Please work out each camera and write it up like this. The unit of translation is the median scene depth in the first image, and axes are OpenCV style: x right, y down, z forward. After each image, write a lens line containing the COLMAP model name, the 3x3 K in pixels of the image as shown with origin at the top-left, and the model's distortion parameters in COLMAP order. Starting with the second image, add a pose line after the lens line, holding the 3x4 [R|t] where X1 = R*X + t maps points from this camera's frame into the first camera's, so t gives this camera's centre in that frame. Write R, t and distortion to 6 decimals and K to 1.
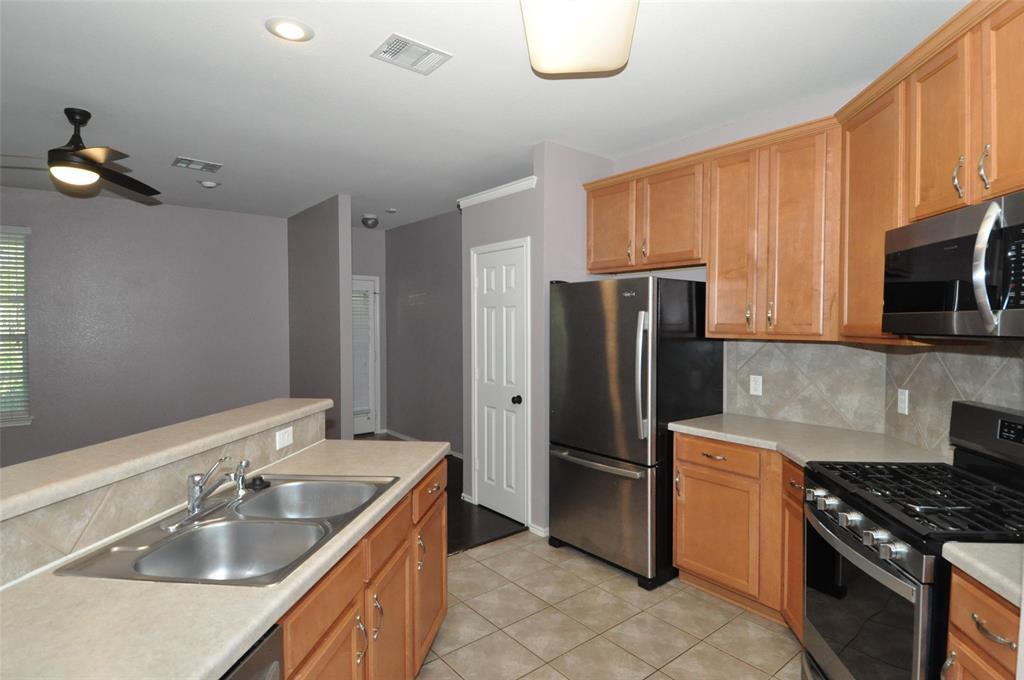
lens RADIAL K [[525.6, 0, 523.9], [0, 525.6, 337.9], [0, 0, 1]] dist [0.050051, -0.048706]
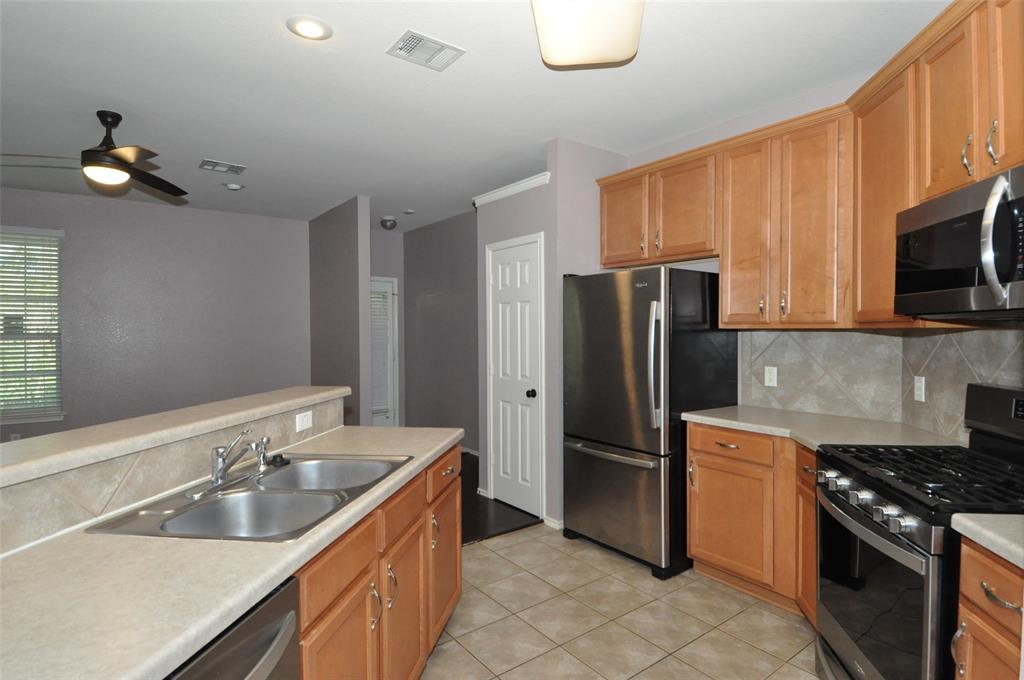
lens RADIAL K [[525.6, 0, 523.9], [0, 525.6, 337.9], [0, 0, 1]] dist [0.050051, -0.048706]
pose [[0.999383, -0.003485, -0.034943, 0.011665], [0.003038, 0.999913, -0.012840, 0.035564], [0.034984, 0.012726, 0.999307, -0.015968]]
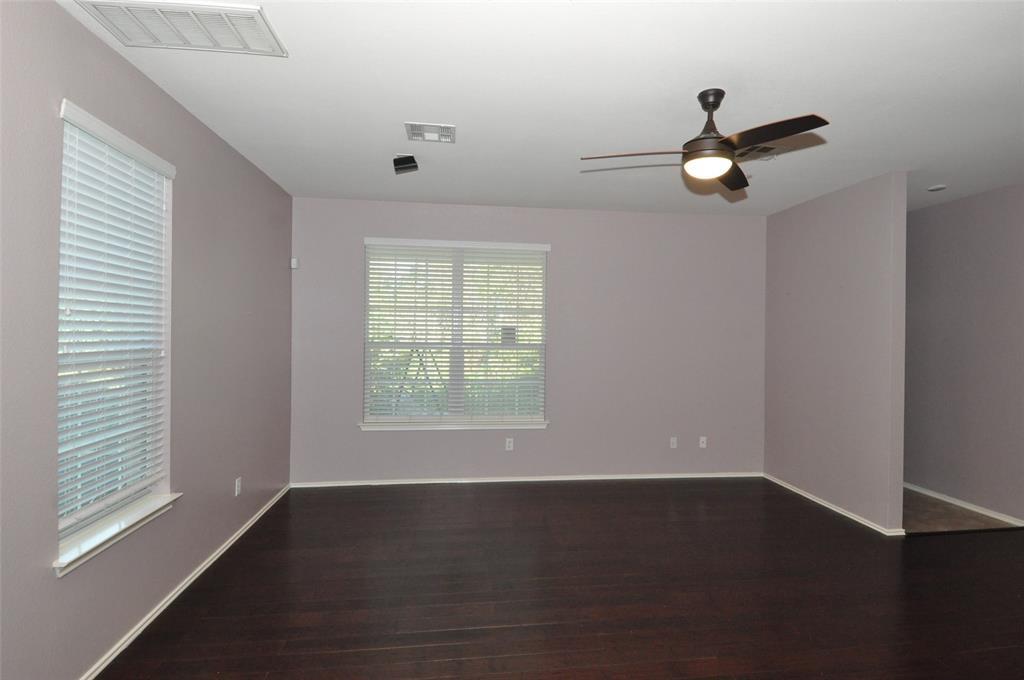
lens RADIAL K [[525.6, 0, 523.9], [0, 525.6, 337.9], [0, 0, 1]] dist [0.050051, -0.048706]
pose [[0.844872, 0.017902, -0.534669, -0.748732], [-0.026678, 0.999606, -0.008687, -0.015460], [0.534303, 0.021603, 0.845017, 0.132579]]
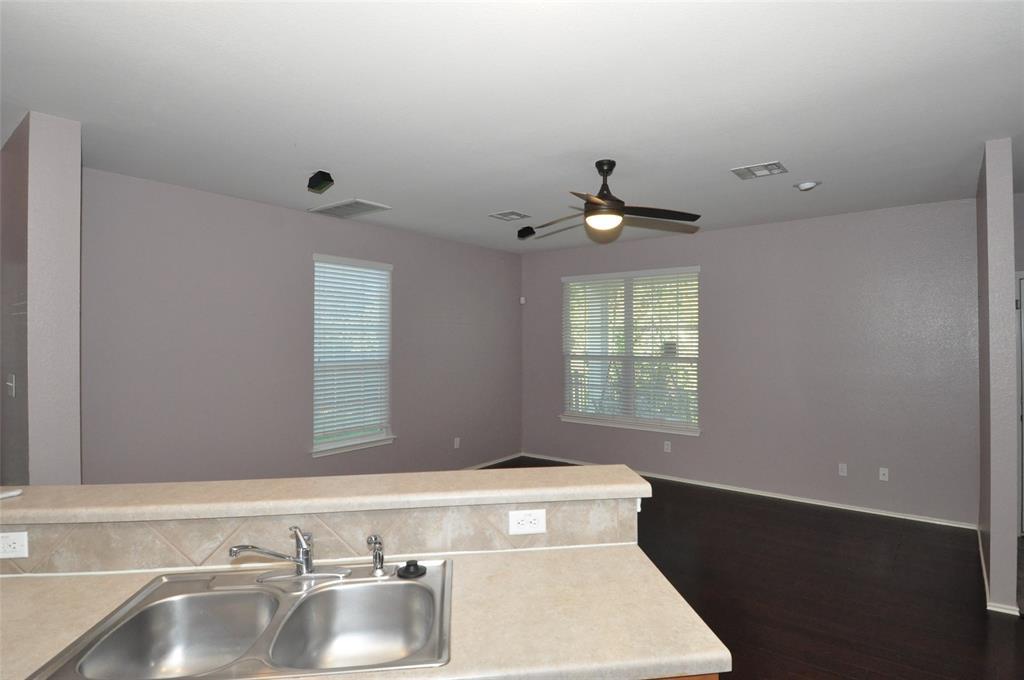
lens RADIAL K [[540.8, 0, 548.0], [0, 540.8, 338.4], [0, 0, 1]] dist [0.047199, -0.055449]
pose [[0.239821, -0.003784, -0.970810, 0.259117], [-0.024074, 0.999662, -0.009844, -0.054345], [0.970519, 0.025732, 0.239649, 0.729064]]
